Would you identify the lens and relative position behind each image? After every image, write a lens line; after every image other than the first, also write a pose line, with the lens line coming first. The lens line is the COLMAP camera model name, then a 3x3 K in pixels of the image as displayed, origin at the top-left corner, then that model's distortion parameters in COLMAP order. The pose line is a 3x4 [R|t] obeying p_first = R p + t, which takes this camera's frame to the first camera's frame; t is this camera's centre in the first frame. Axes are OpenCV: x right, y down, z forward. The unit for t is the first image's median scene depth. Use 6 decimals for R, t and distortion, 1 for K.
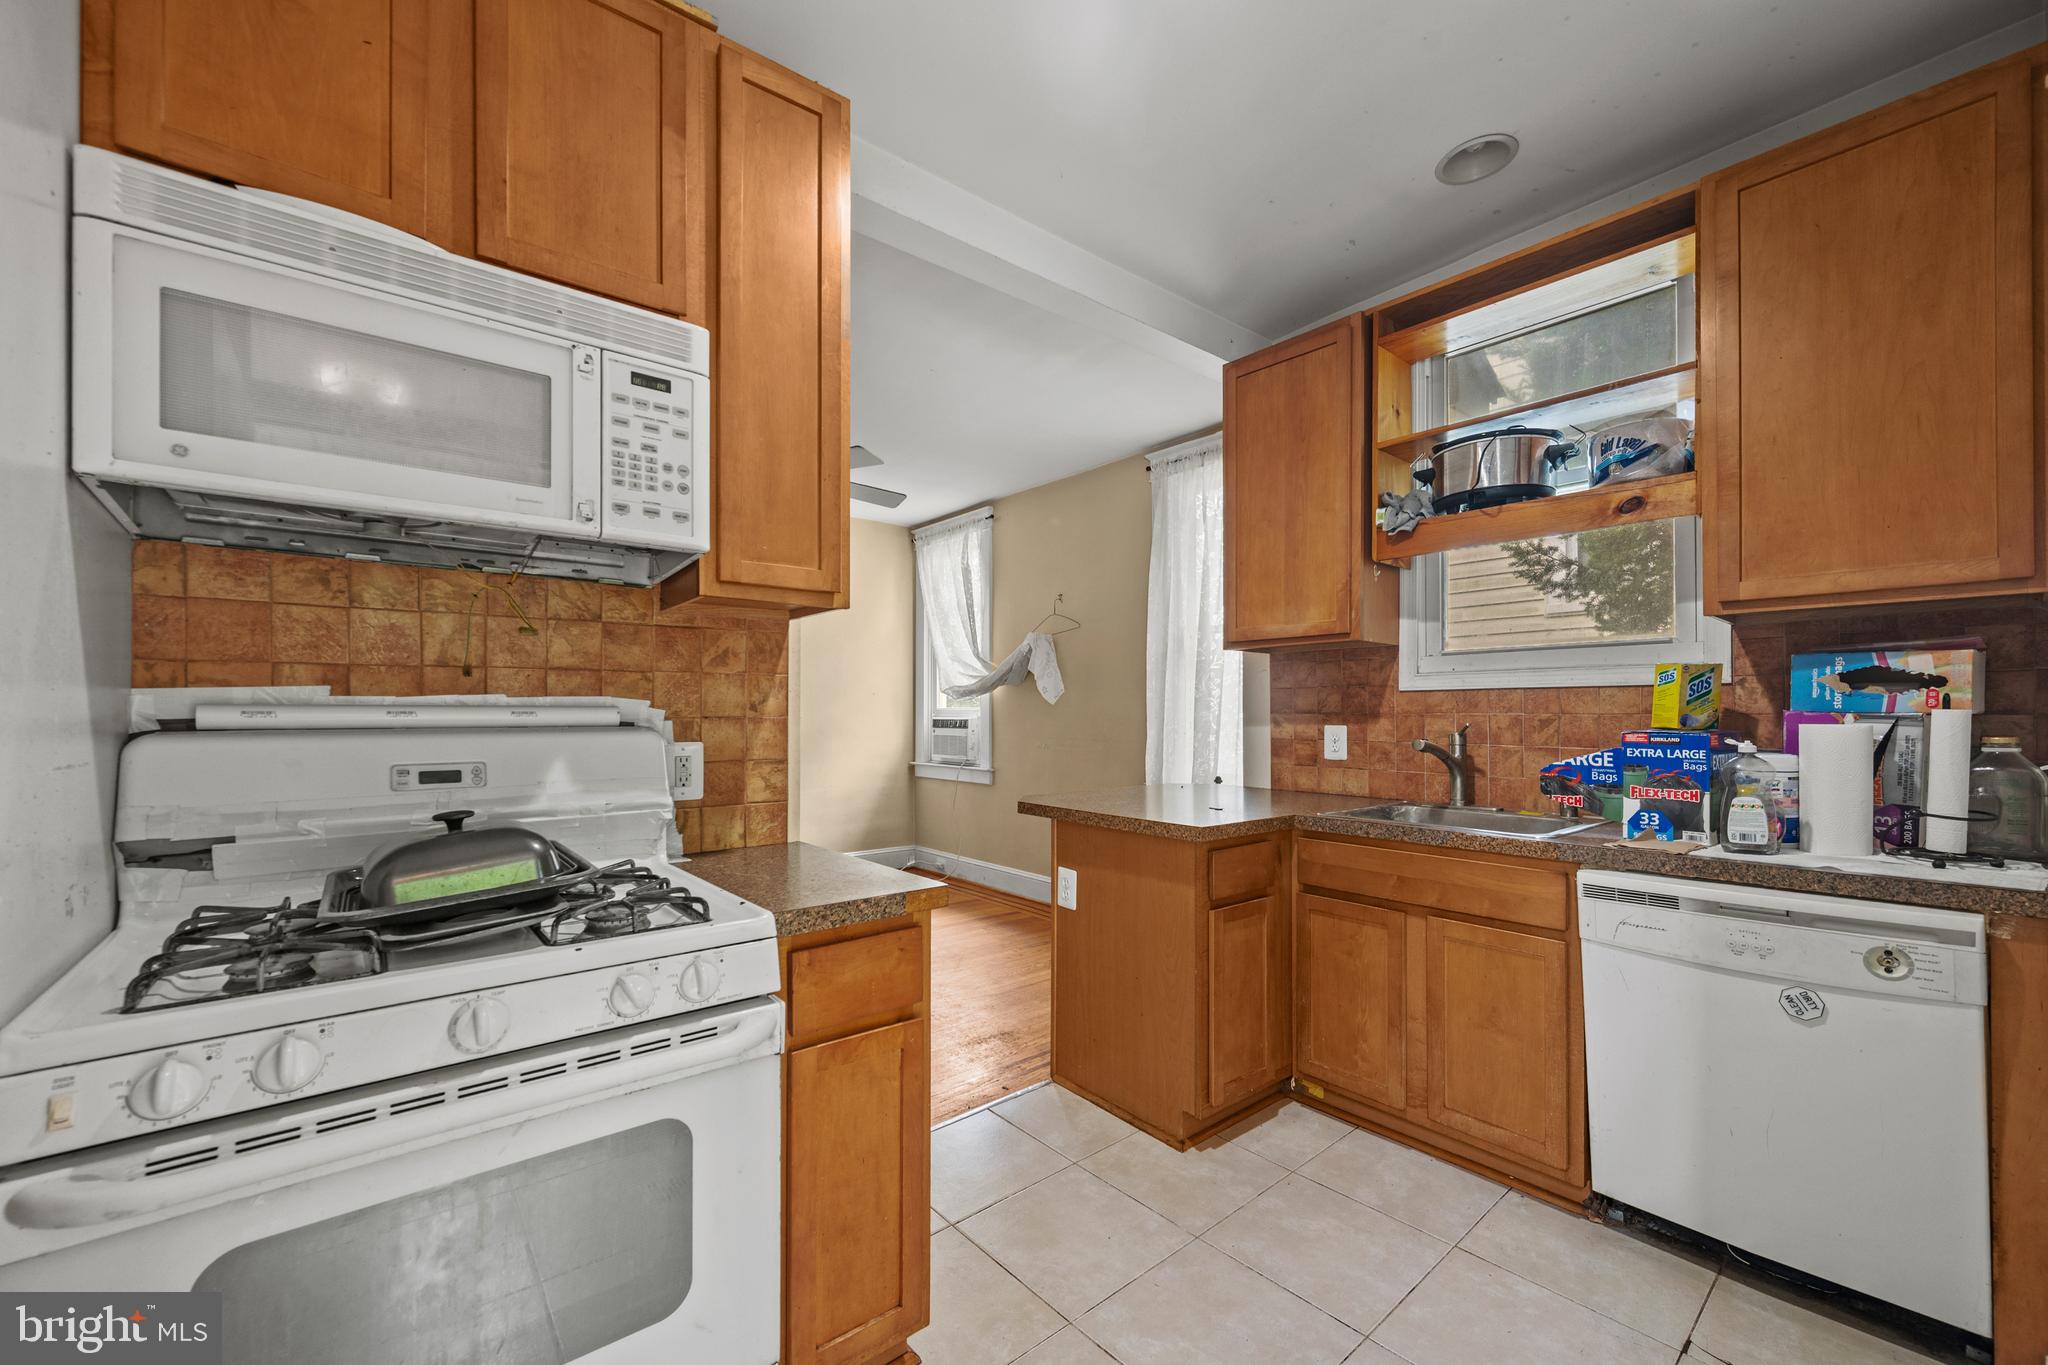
lens RADIAL K [[813.2, 0, 1015.3], [0, 813.2, 710.7], [0, 0, 1]] dist [0.001469, 0.000092]
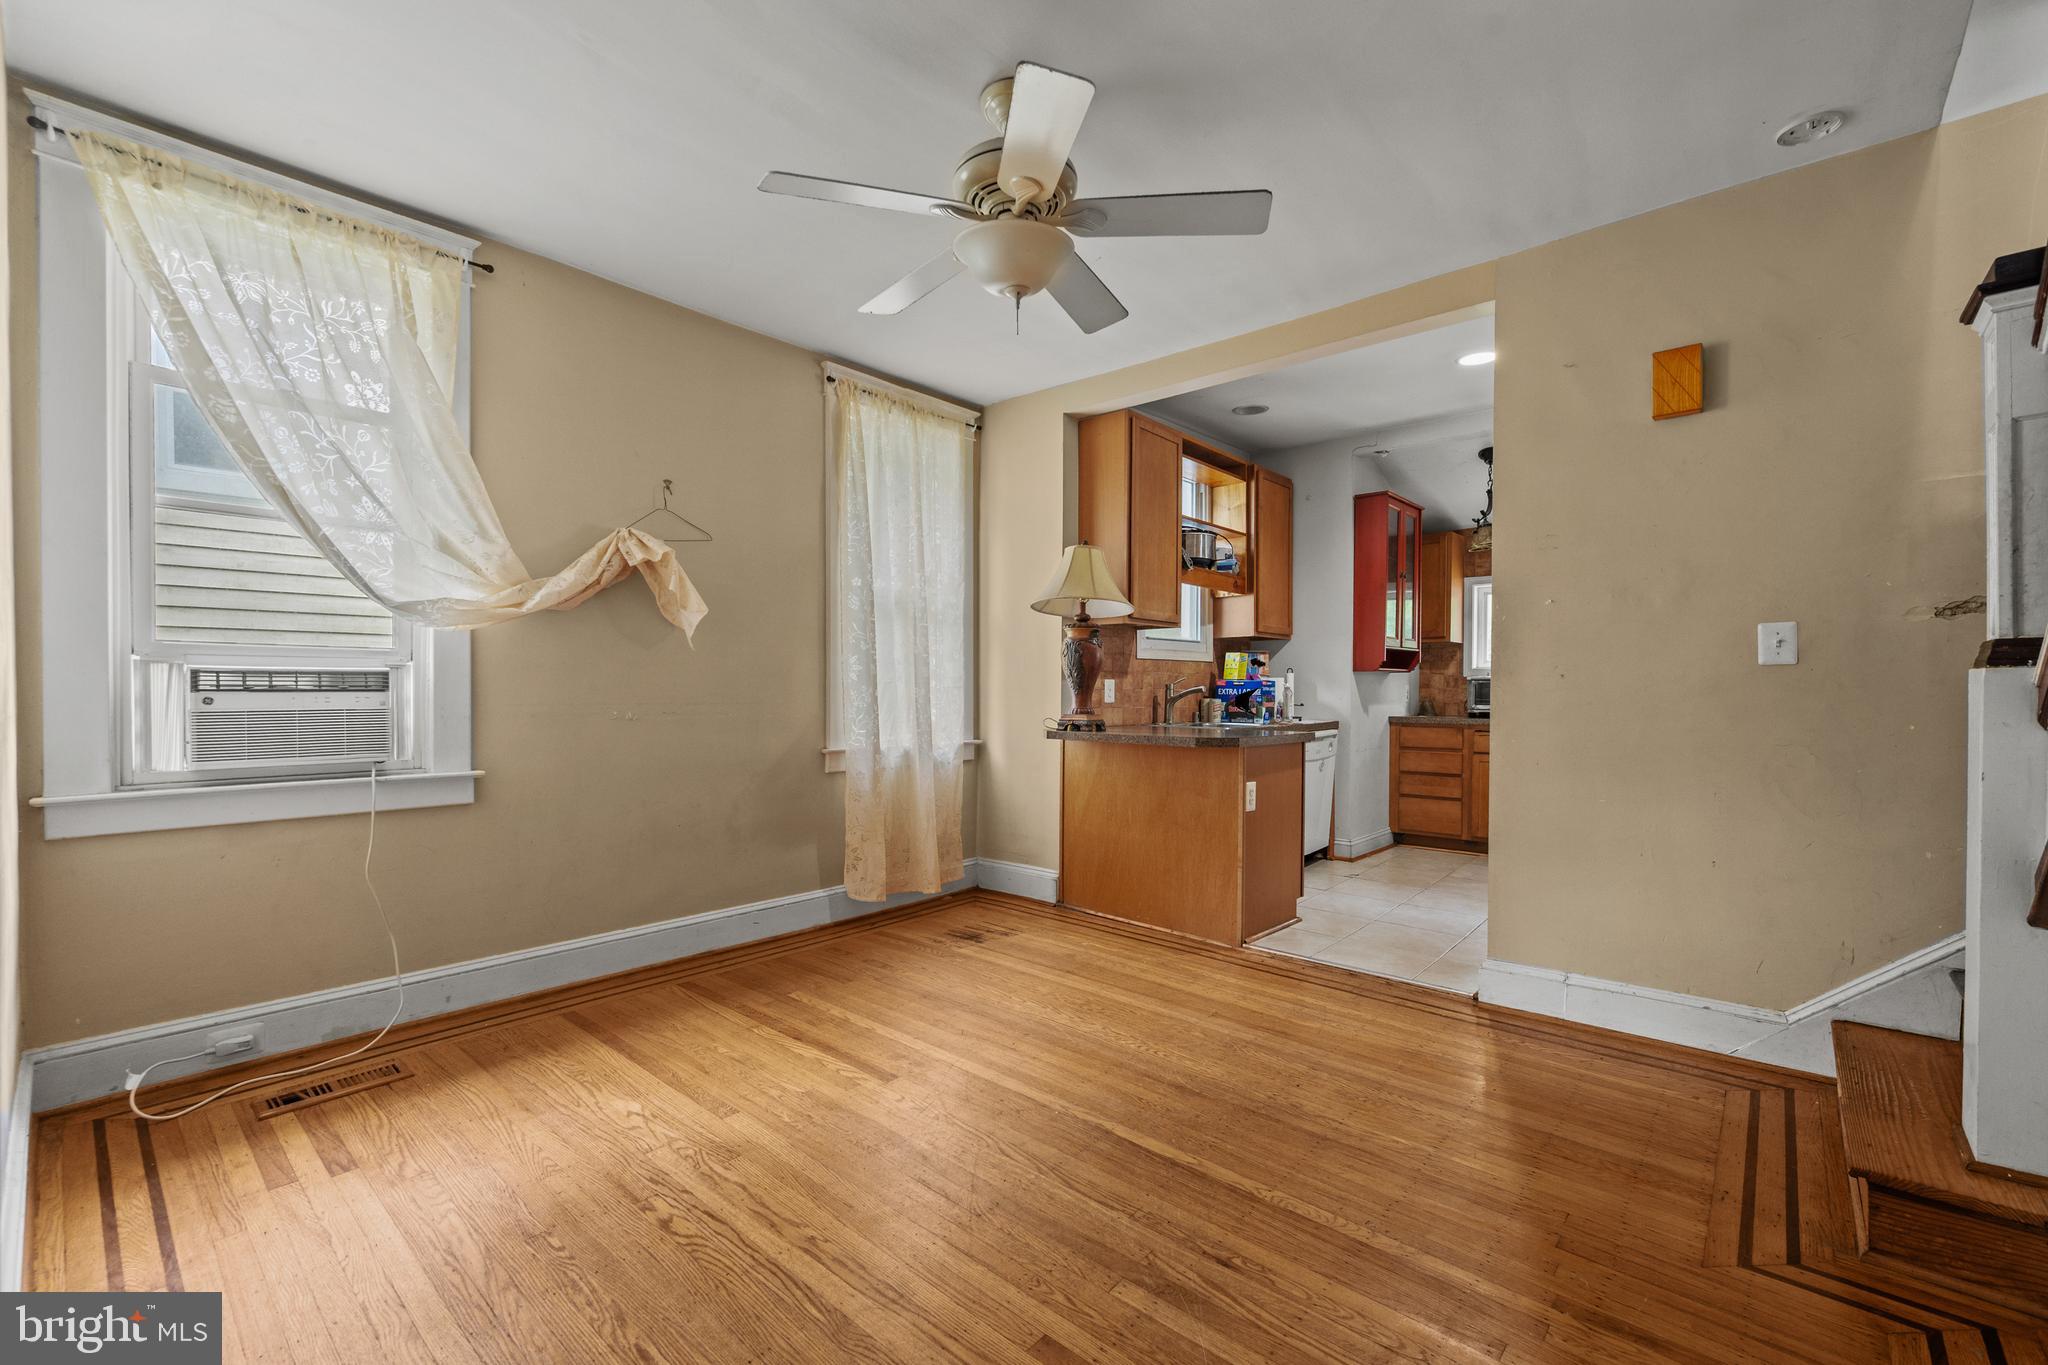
lens RADIAL K [[853.9, 0, 1023.2], [0, 853.9, 701.9], [0, 0, 1]] dist [0.004703, 0.000177]
pose [[-0.155103, -0.014927, 0.987786, -0.743504], [-0.003814, 0.999887, 0.014511, 0.024539], [-0.987891, -0.001517, -0.155142, 0.926657]]
